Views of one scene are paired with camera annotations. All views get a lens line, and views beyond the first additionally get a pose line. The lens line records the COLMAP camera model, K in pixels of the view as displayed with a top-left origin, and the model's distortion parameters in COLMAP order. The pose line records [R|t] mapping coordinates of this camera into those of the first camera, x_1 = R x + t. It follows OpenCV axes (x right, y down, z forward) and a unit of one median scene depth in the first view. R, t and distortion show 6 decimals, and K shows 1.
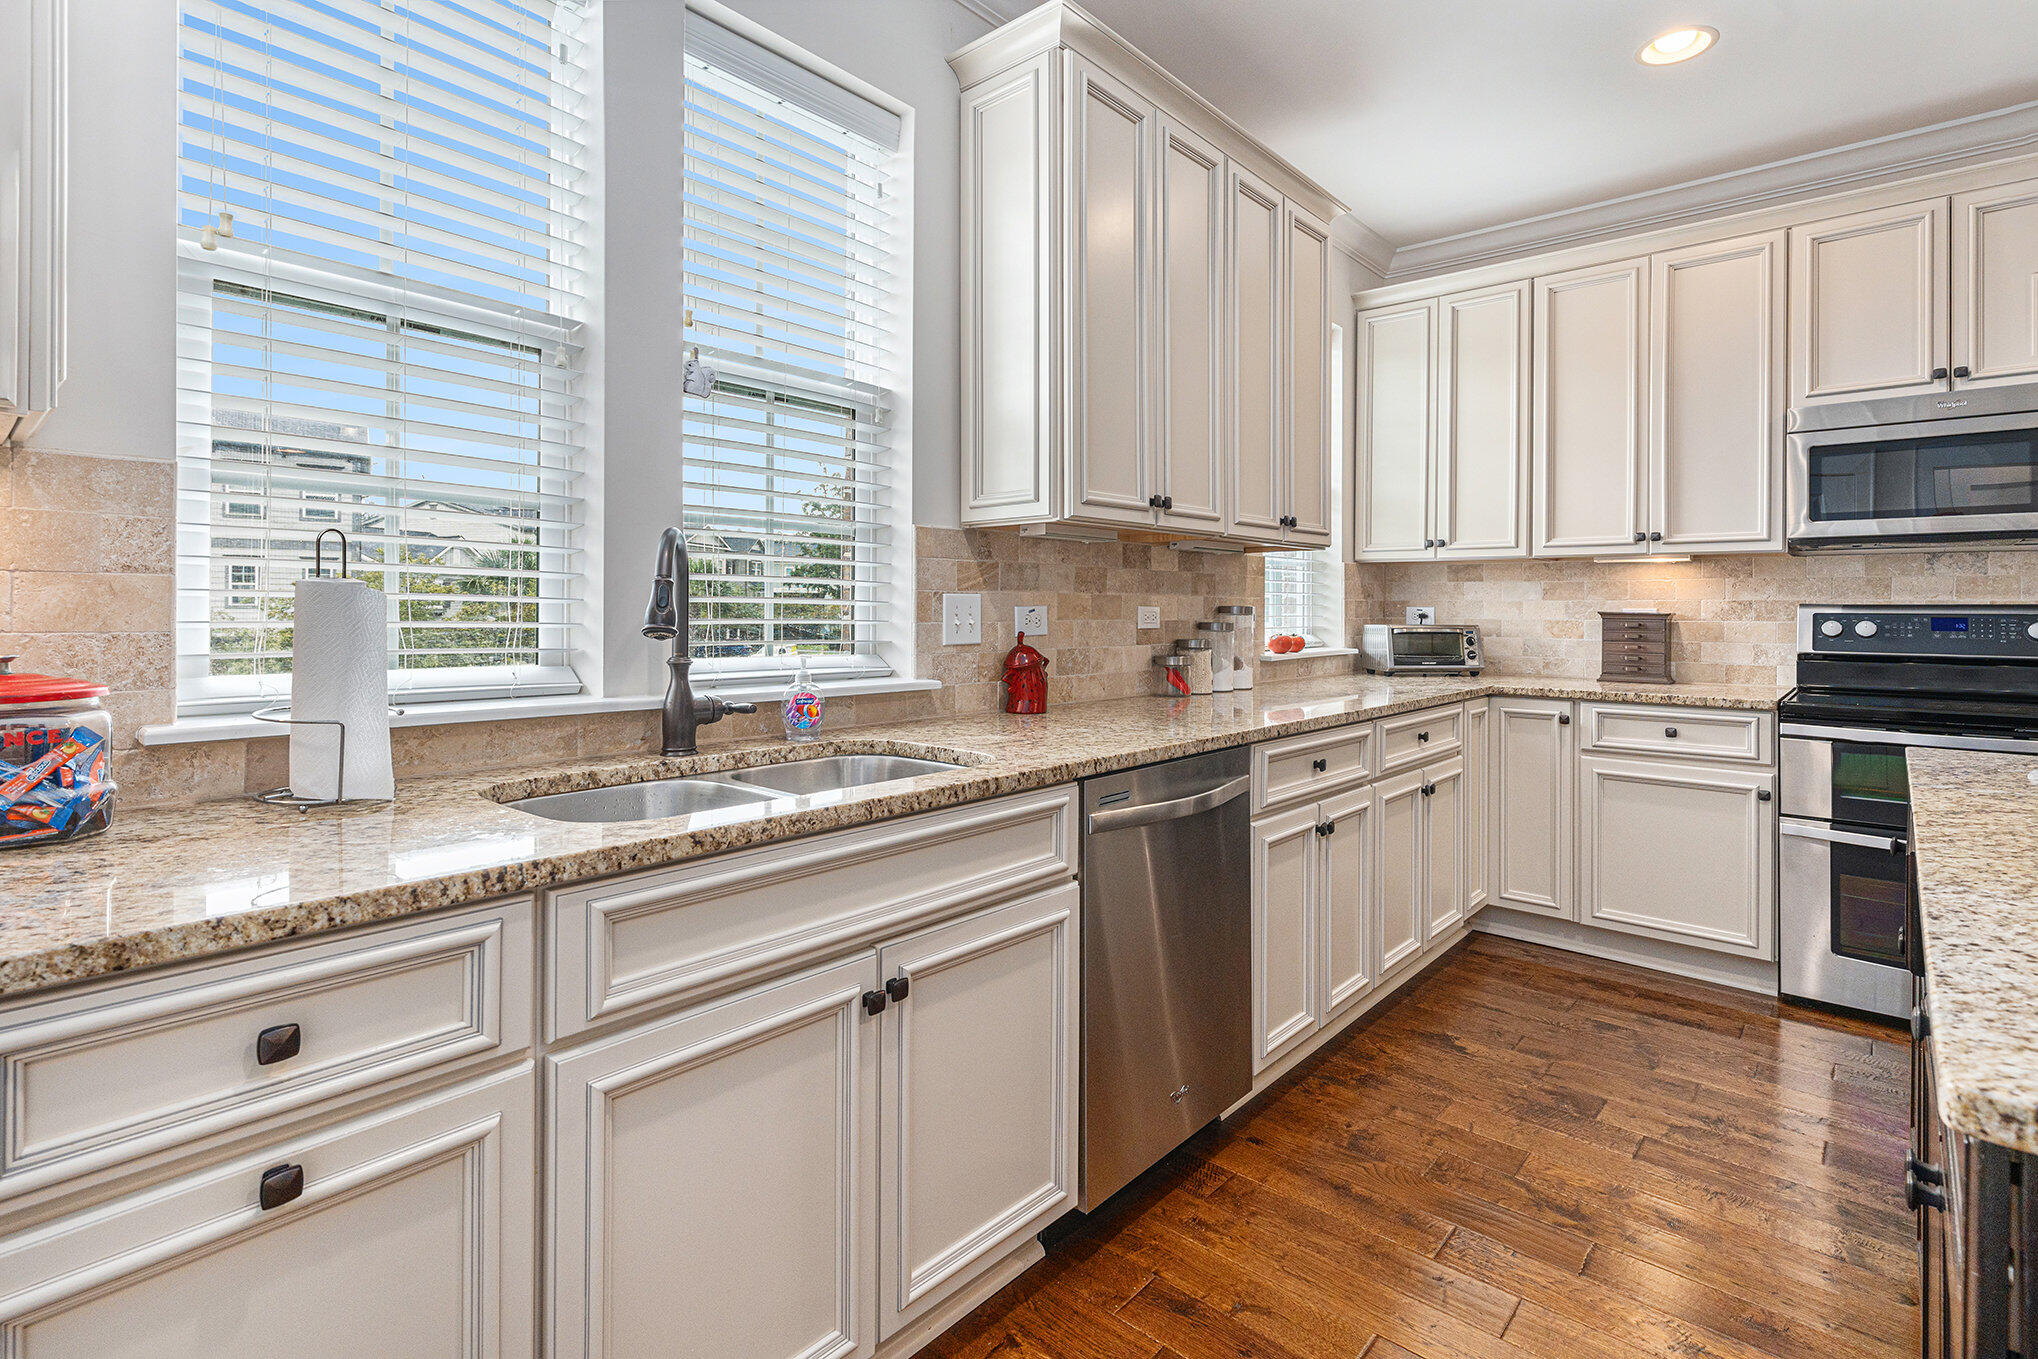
lens RADIAL K [[967.2, 0, 1025.4], [0, 967.2, 611.0], [0, 0, 1]] dist [0.004297, 0.000331]
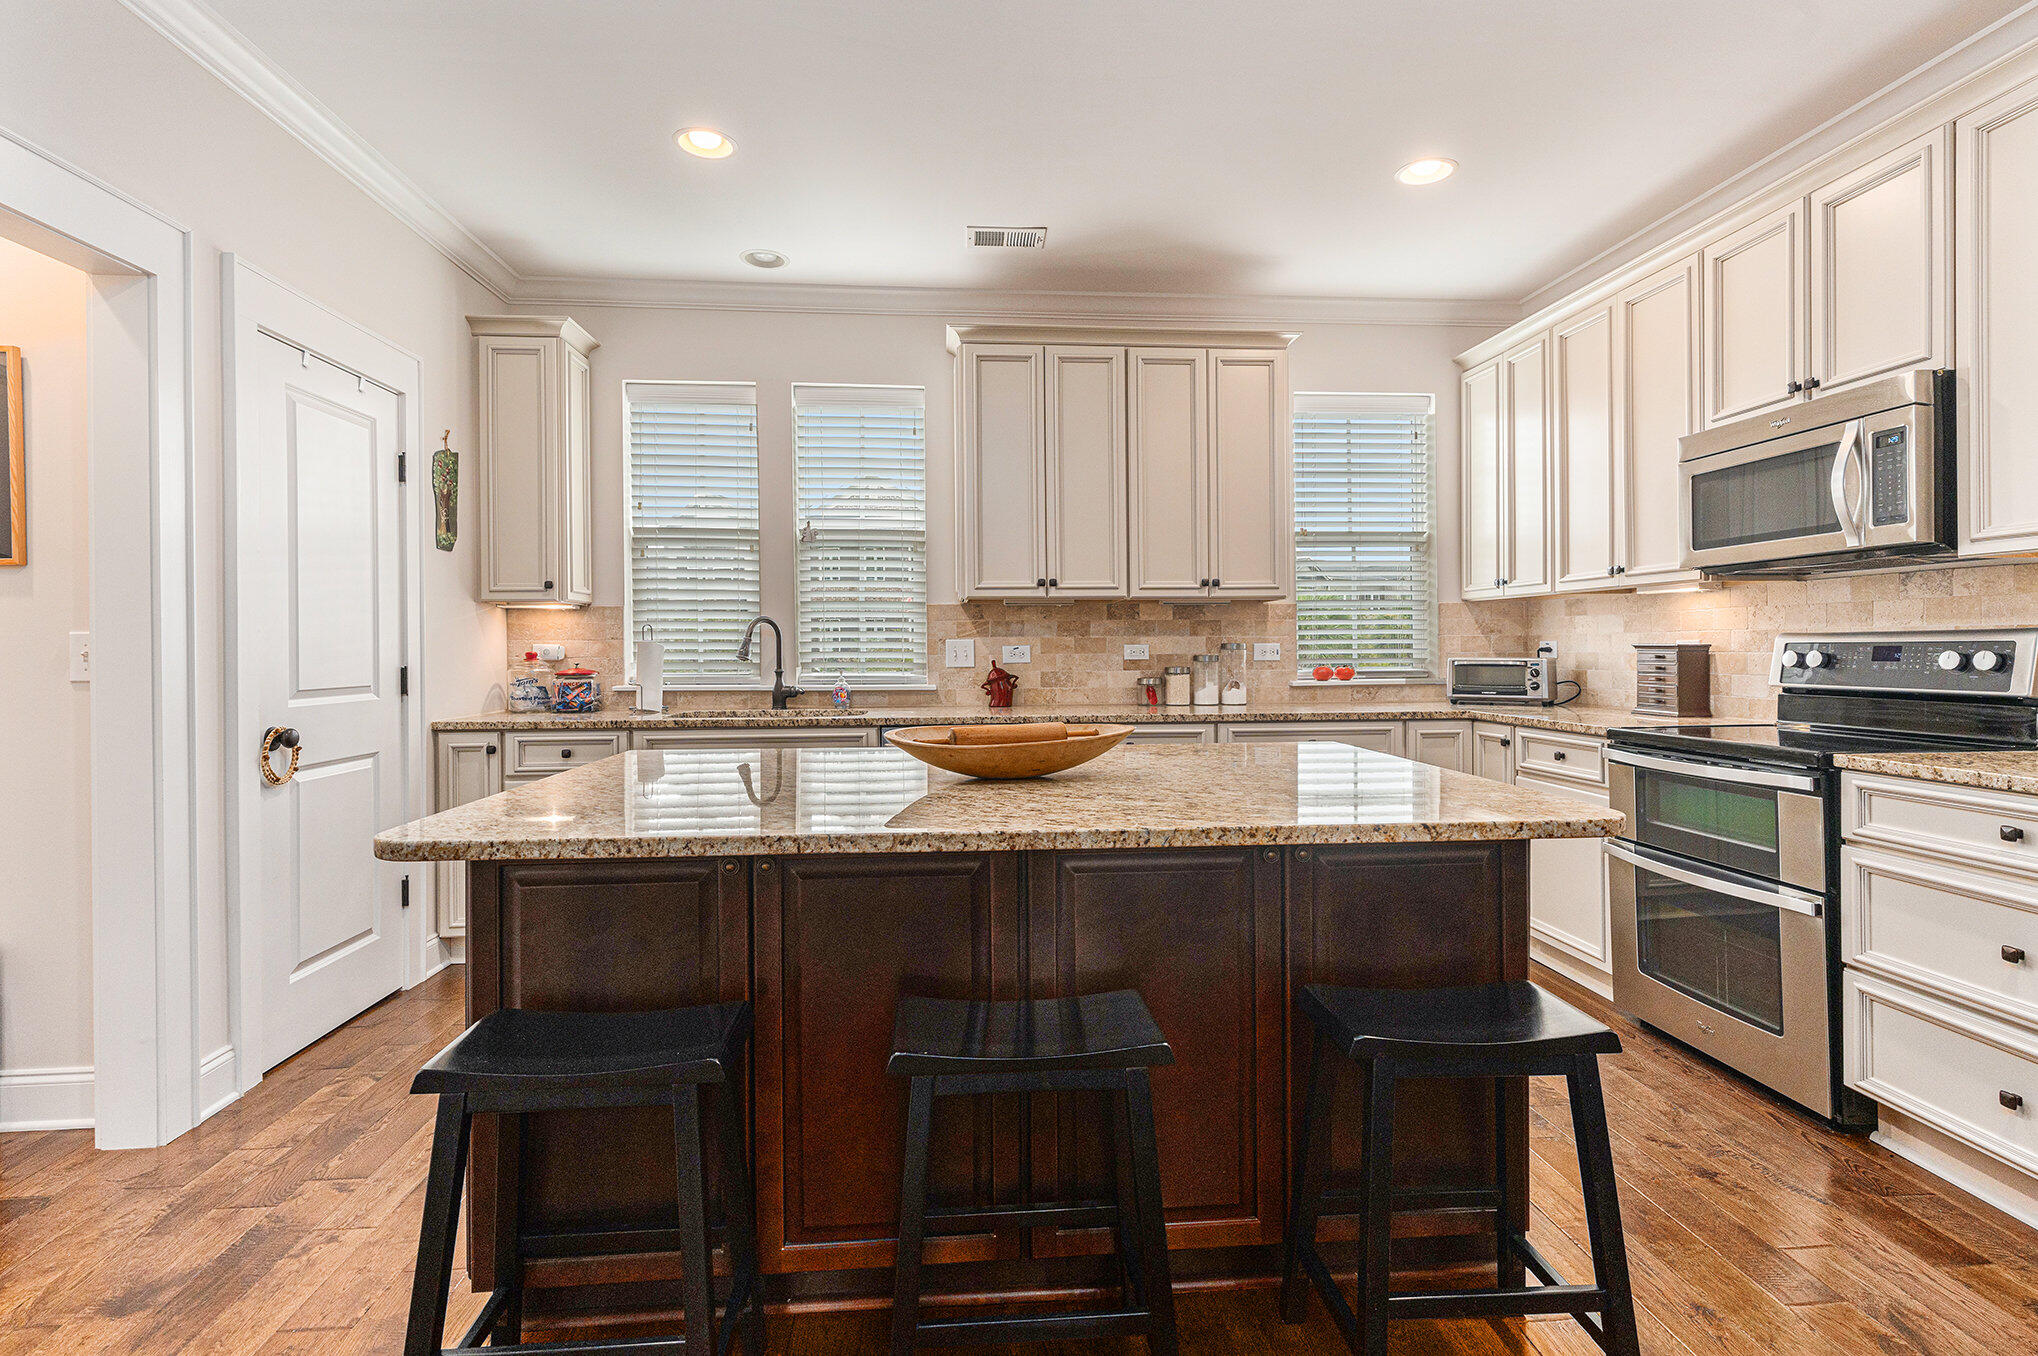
lens RADIAL K [[967.2, 0, 1015.5], [0, 967.2, 664.5], [0, 0, 1]] dist [0.004297, 0.000331]
pose [[0.725092, 0.001884, -0.688649, 1.006808], [0.007235, 0.999920, 0.010354, 0.008879], [0.688614, -0.012490, 0.725021, -0.197494]]
